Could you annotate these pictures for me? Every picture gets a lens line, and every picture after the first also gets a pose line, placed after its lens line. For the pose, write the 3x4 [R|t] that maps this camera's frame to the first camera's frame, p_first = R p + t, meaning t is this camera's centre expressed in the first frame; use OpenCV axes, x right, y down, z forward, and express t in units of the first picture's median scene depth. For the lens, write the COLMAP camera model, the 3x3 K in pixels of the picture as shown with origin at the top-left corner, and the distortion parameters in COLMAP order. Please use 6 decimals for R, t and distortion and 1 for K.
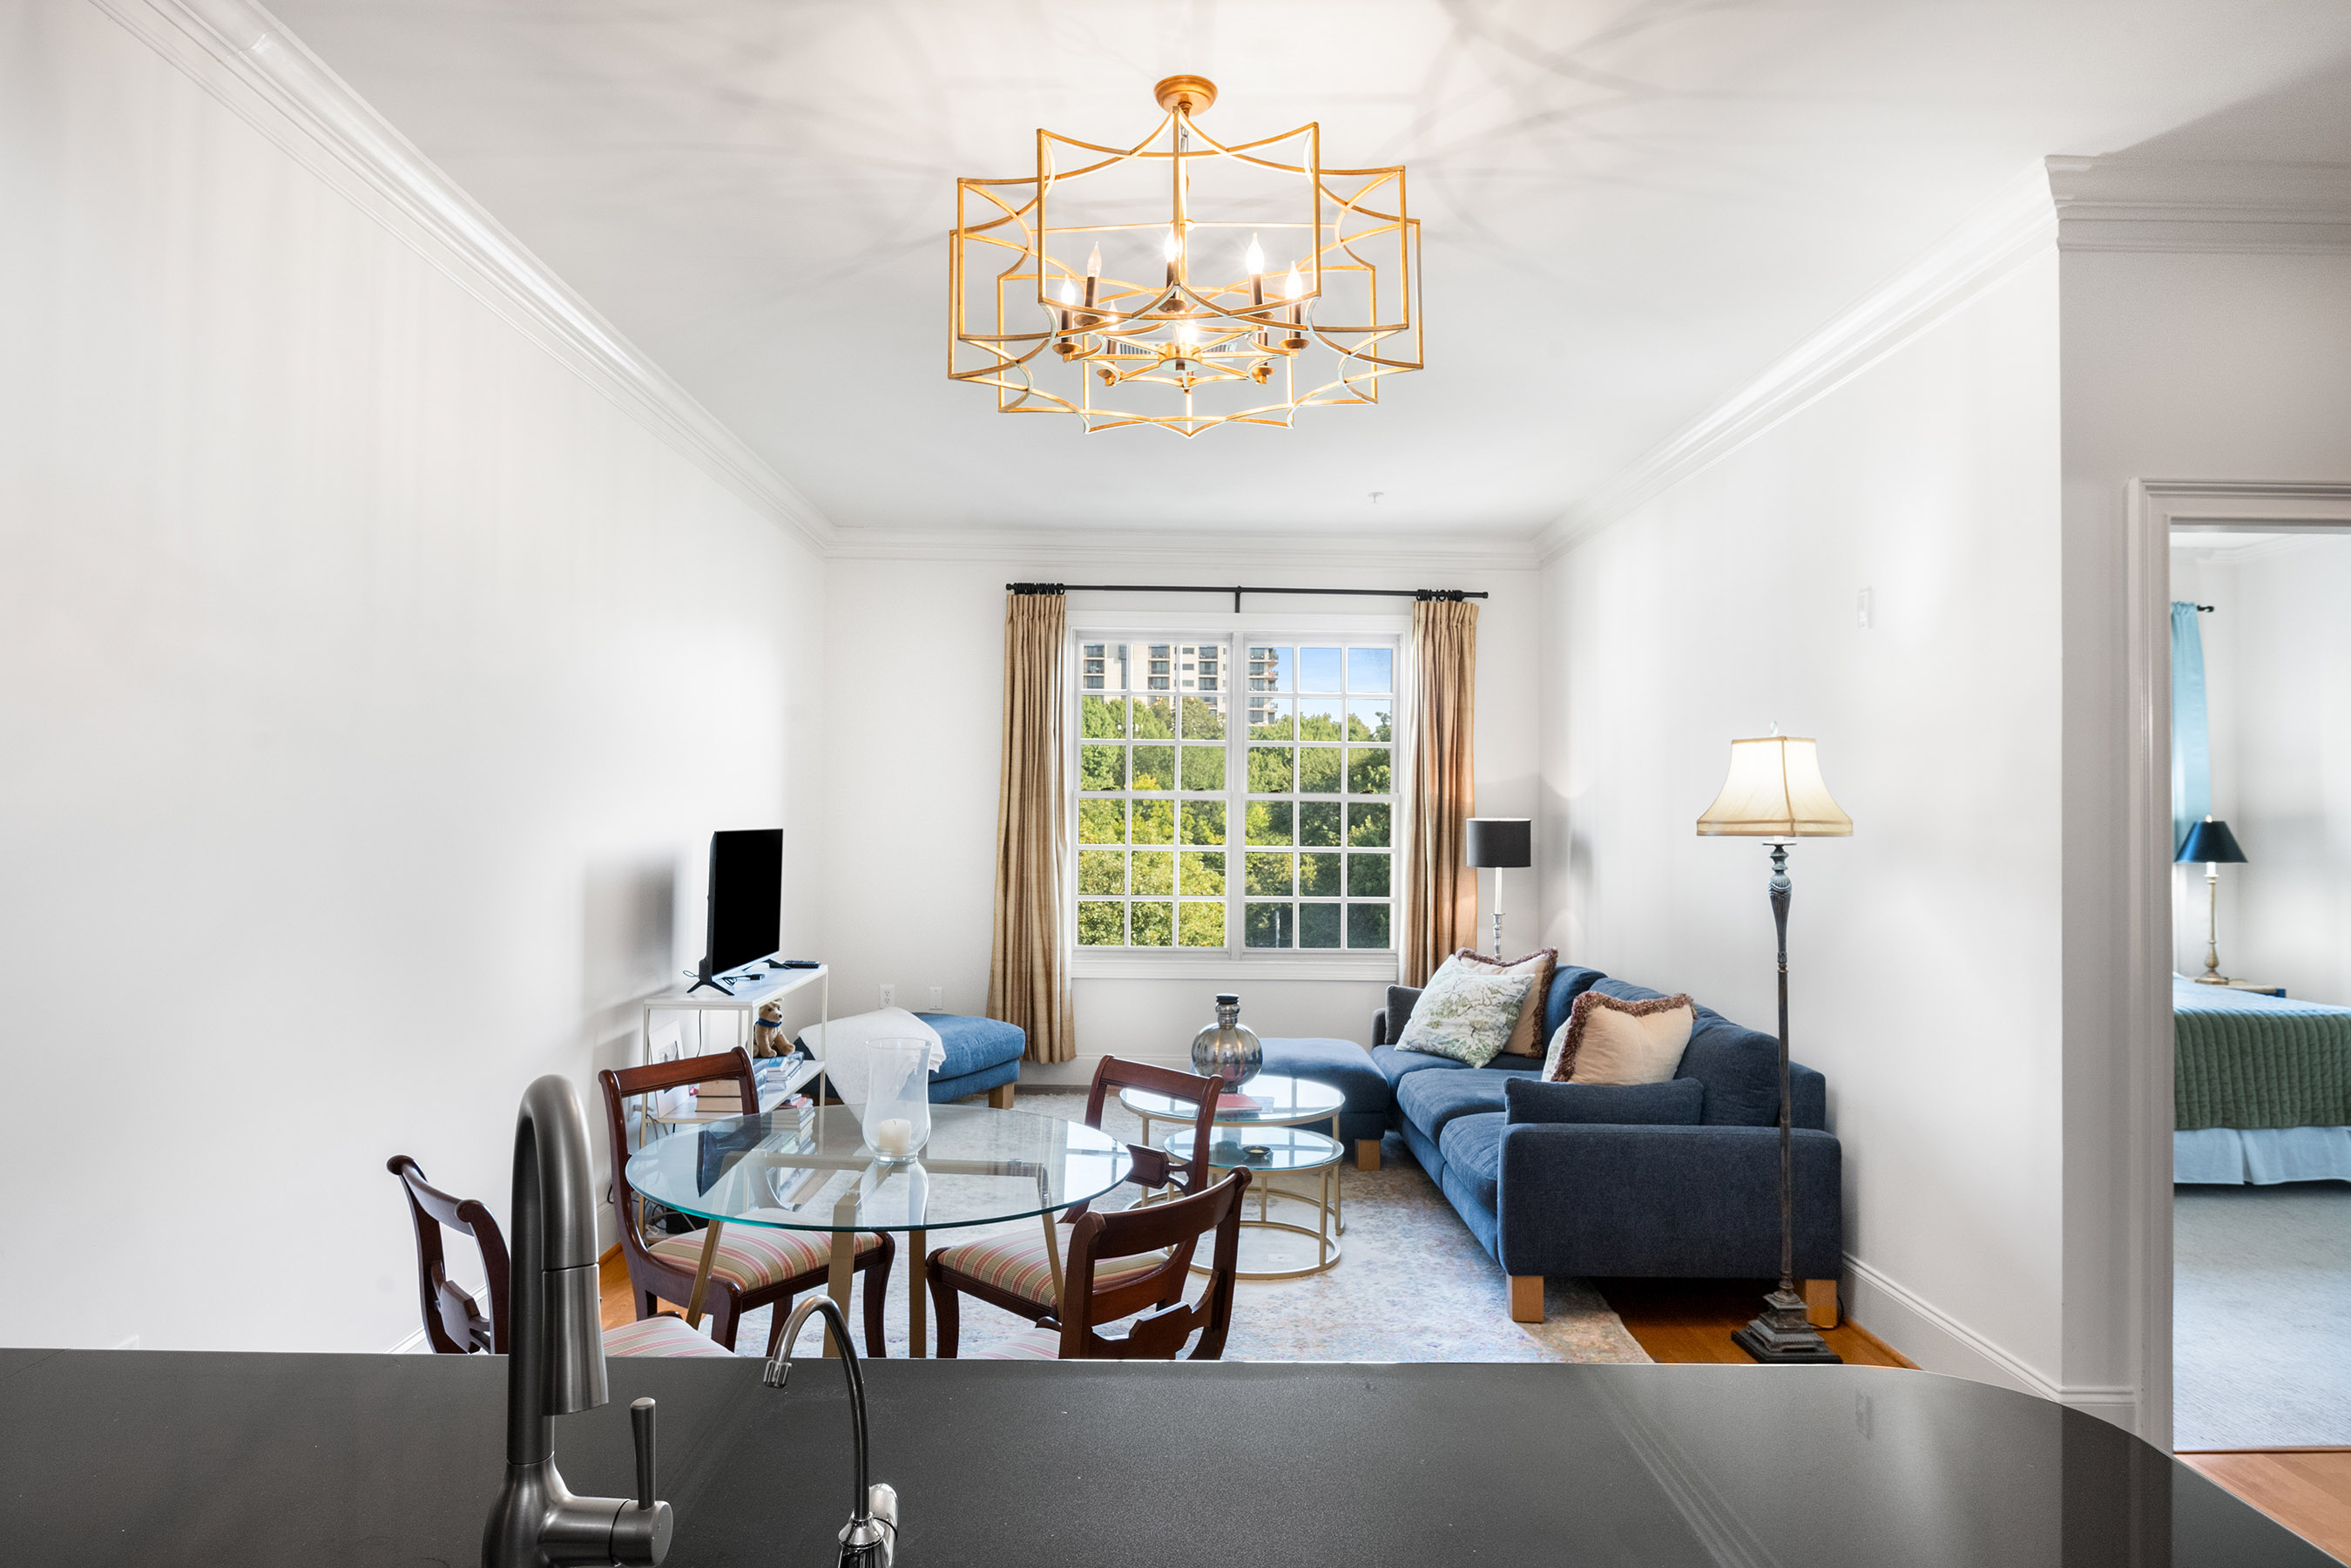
lens RADIAL K [[1411.9, 0, 1179.4], [0, 1411.9, 795.1], [0, 0, 1]] dist [0.002225, -0.000280]
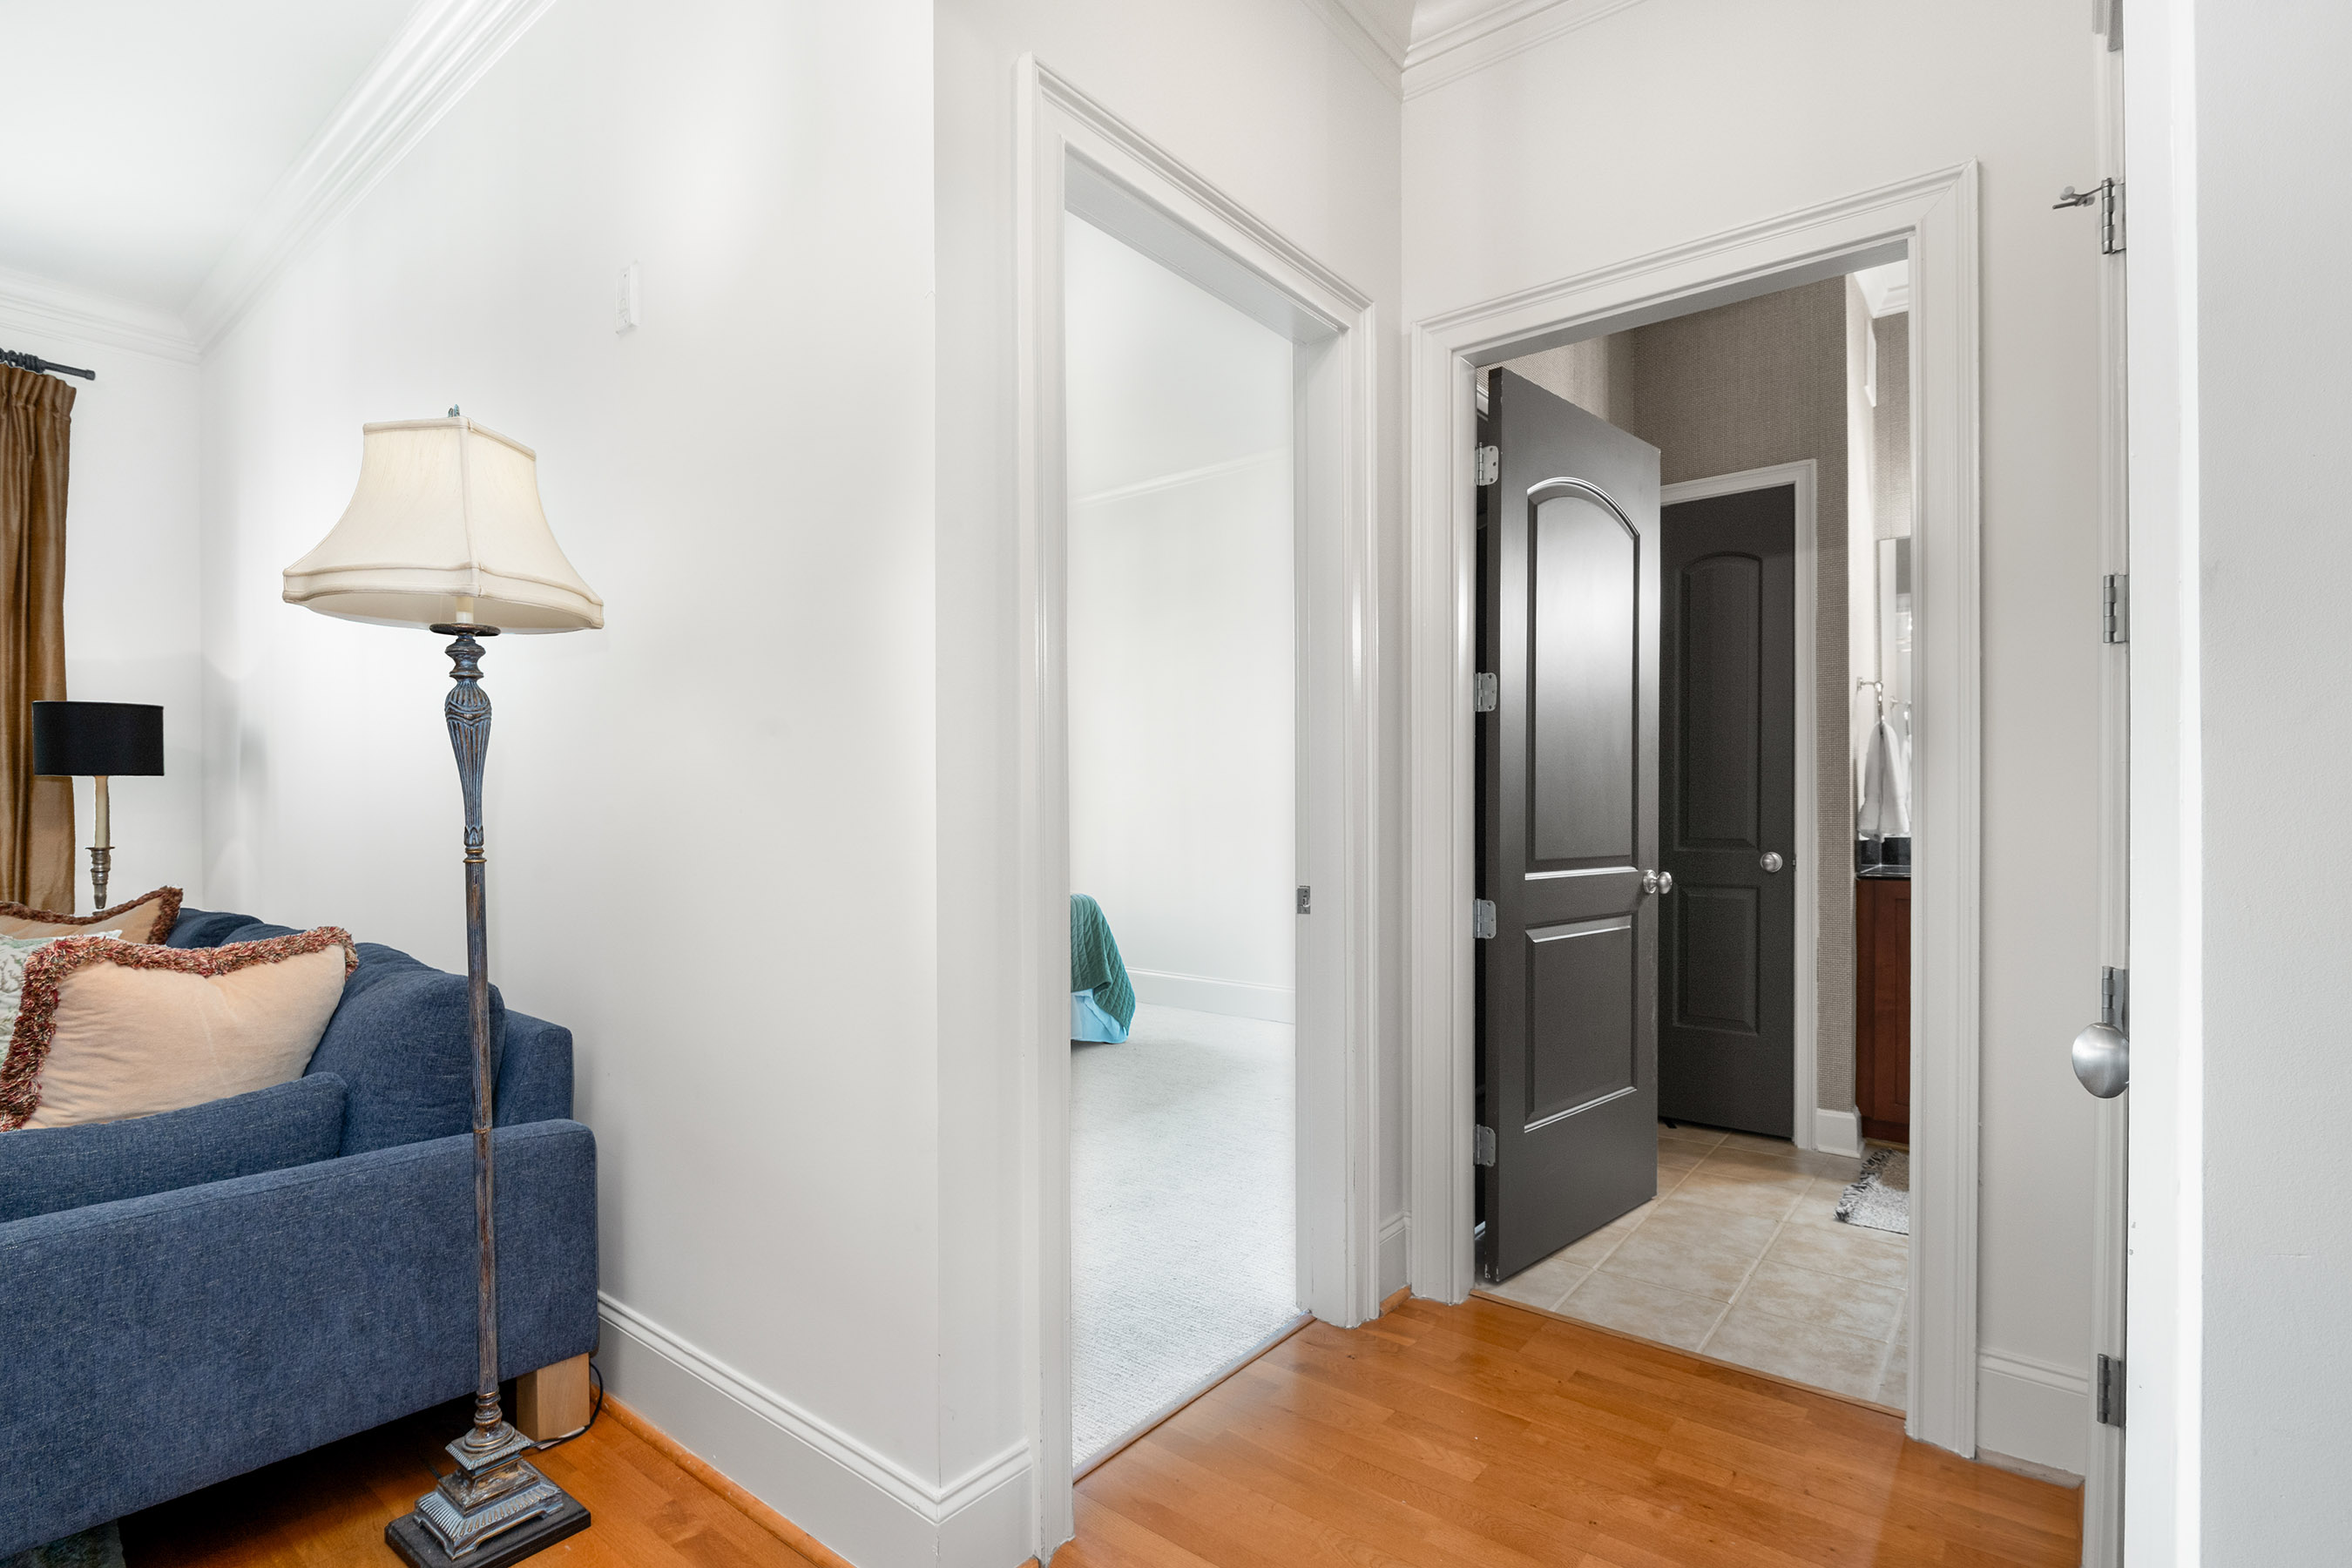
lens RADIAL K [[1110.4, 0, 1185.6], [0, 1110.4, 817.7], [0, 0, 1]] dist [-0.011736, -0.000809]
pose [[0.637707, -0.015529, 0.770123, 0.191696], [-0.009352, 0.999567, 0.027900, 0.065352], [-0.770223, -0.024994, 0.637285, 0.359508]]
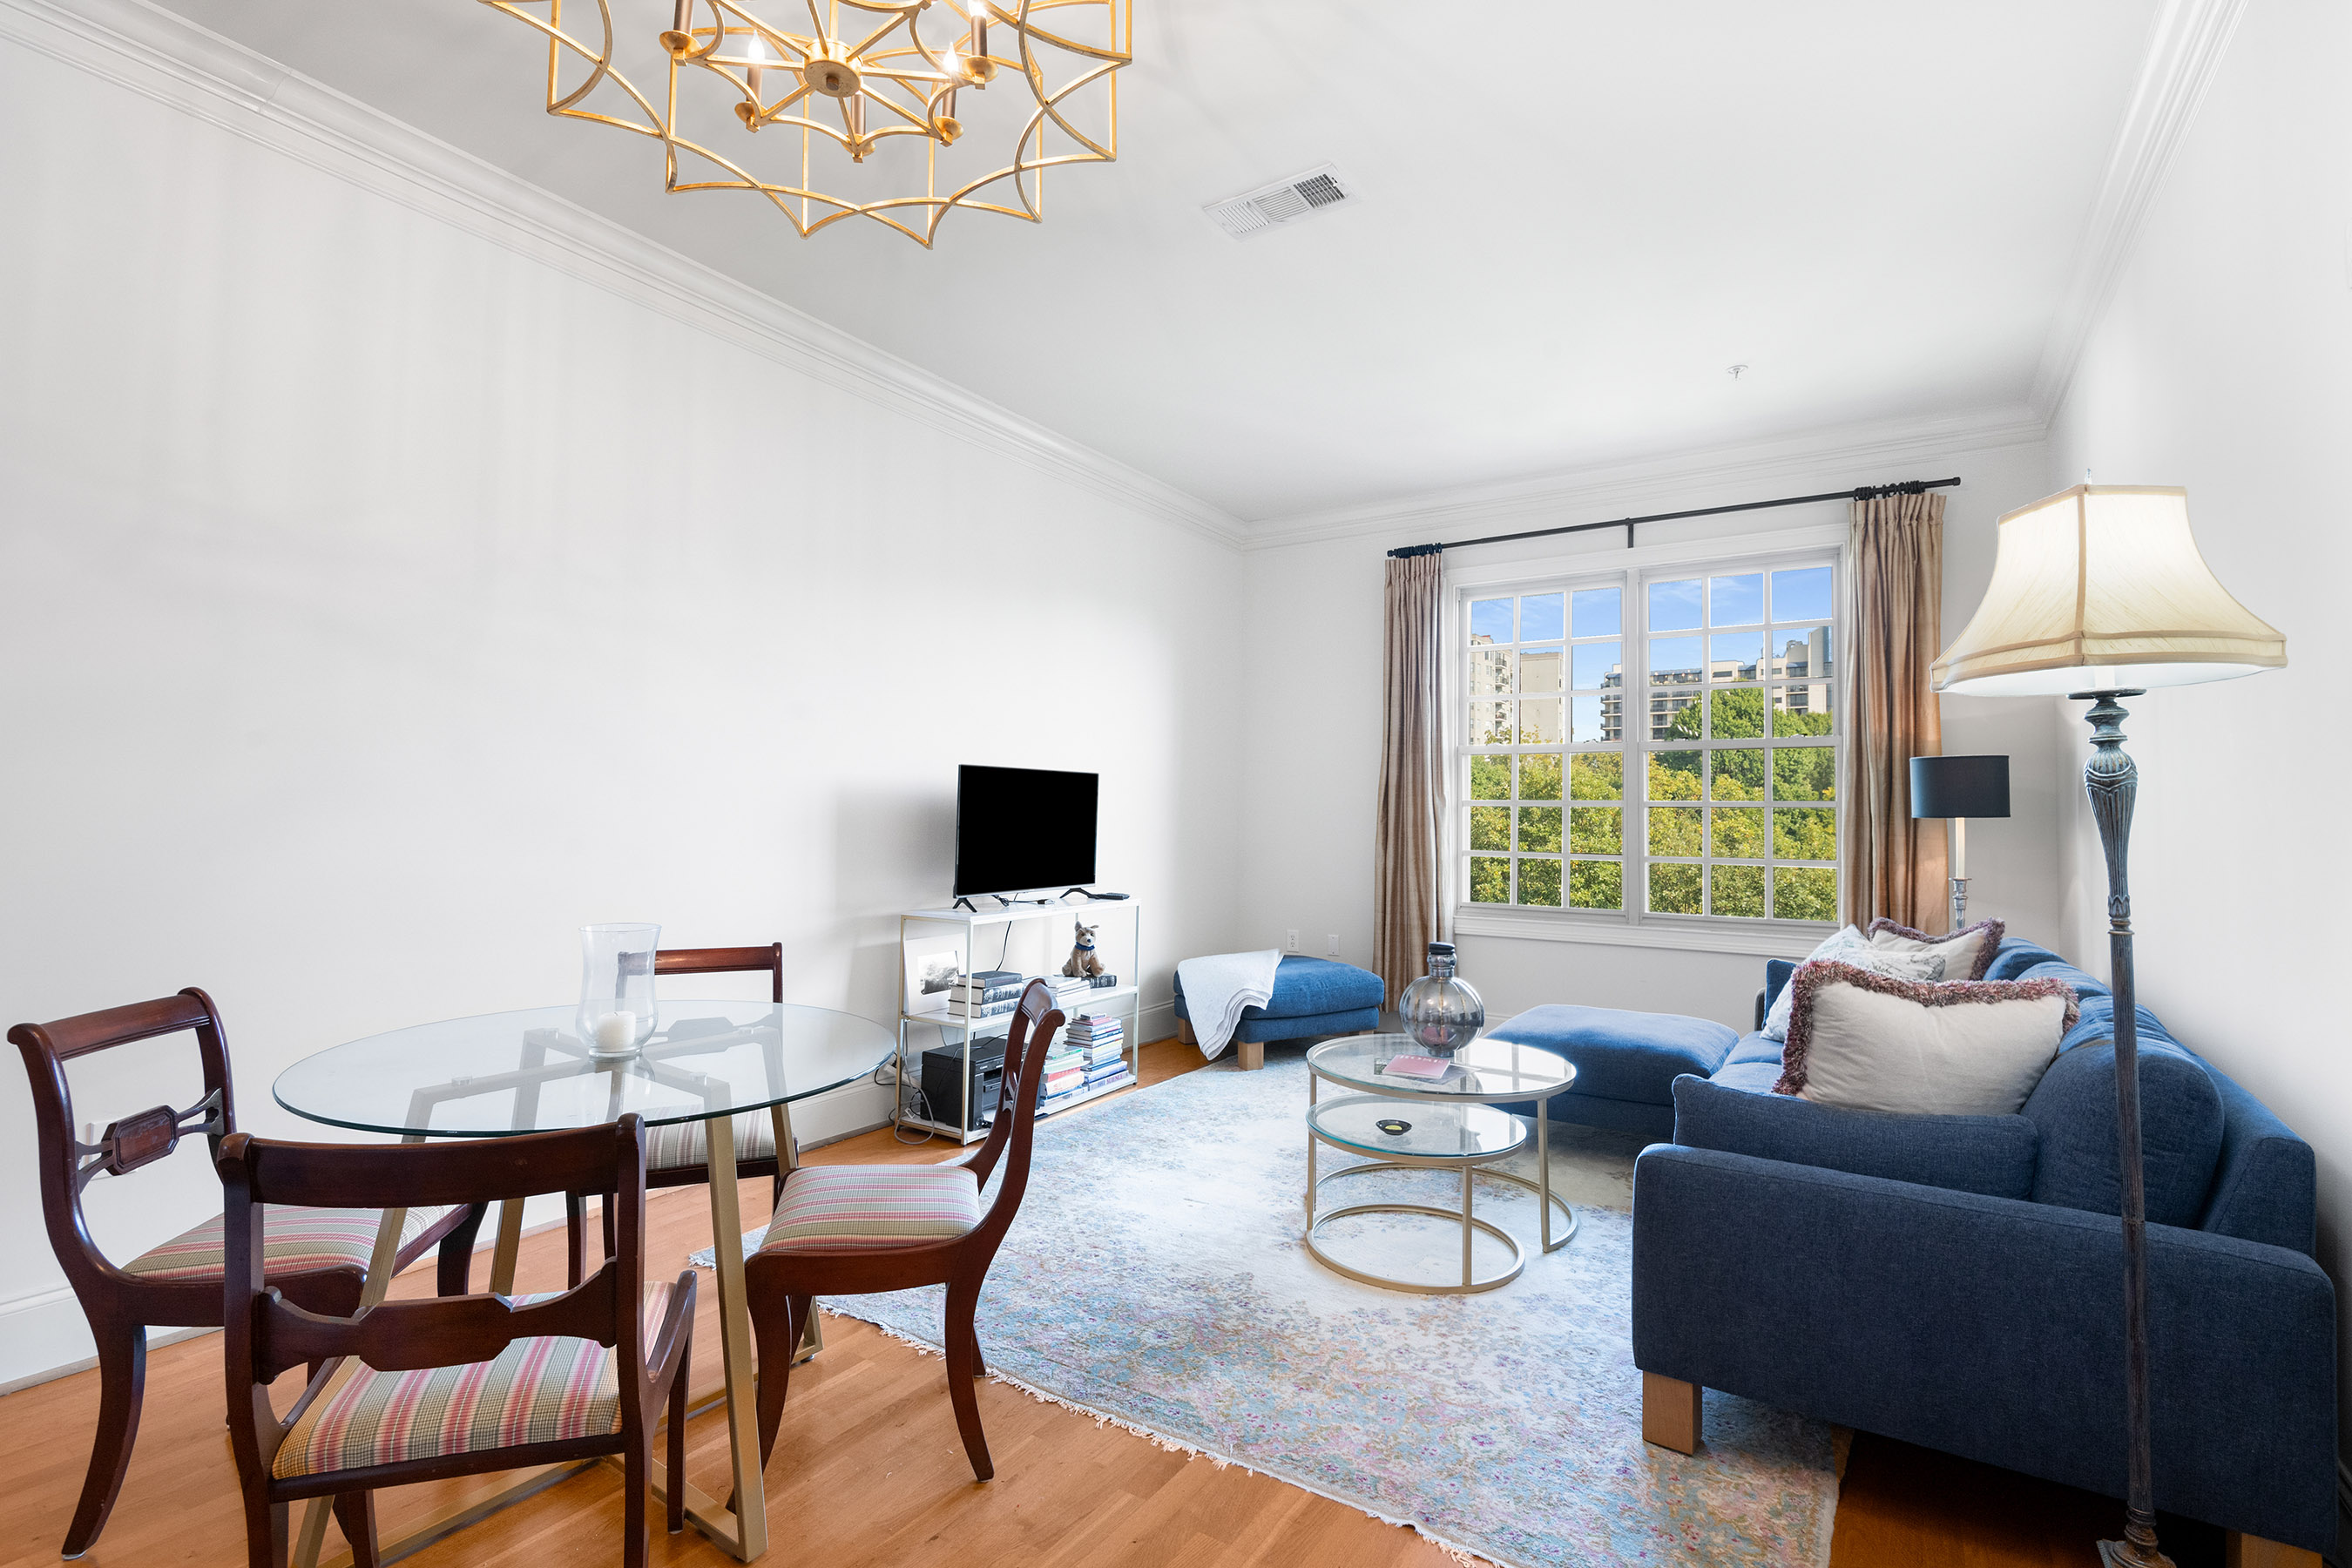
lens RADIAL K [[1094.3, 0, 1162.4], [0, 1094.3, 781.5], [0, 0, 1]] dist [0.000951, -0.000818]
pose [[0.826969, -0.020335, -0.561879, 0.254391], [0.007658, 0.999660, -0.024908, 0.053206], [0.562195, 0.016296, 0.826844, 0.322599]]
